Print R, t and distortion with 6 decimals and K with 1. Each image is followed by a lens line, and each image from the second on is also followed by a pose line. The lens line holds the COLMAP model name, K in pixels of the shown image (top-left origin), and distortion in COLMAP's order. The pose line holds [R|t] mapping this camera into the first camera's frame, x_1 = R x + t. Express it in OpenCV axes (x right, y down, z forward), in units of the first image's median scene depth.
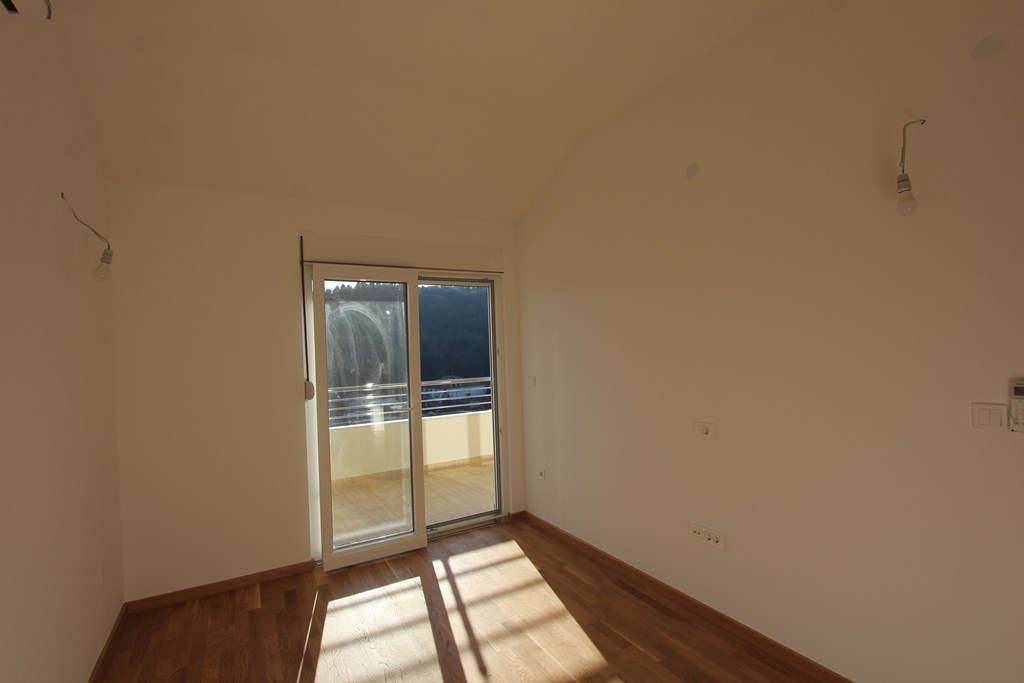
lens RADIAL K [[477.5, 0, 512.9], [0, 477.5, 335.8], [0, 0, 1]] dist [-0.016305, 0.003279]
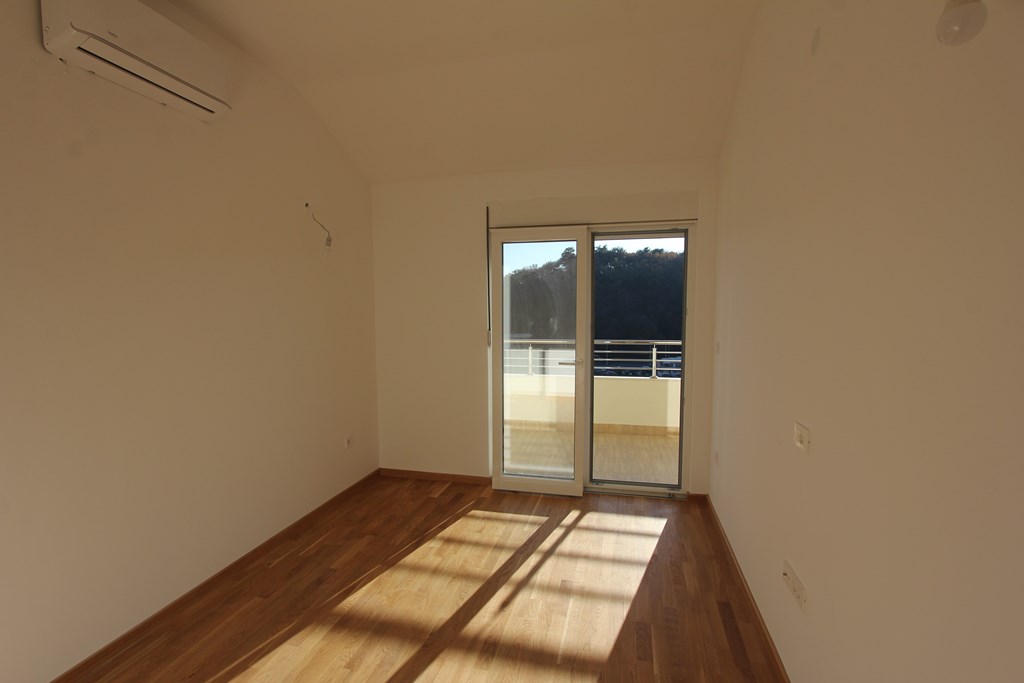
lens RADIAL K [[477.5, 0, 512.2], [0, 477.5, 352.6], [0, 0, 1]] dist [-0.016305, 0.003279]
pose [[0.719244, 0.094970, -0.688236, 0.443914], [-0.002169, 0.990915, 0.134469, -0.014203], [0.694754, -0.095223, 0.712916, 0.192354]]
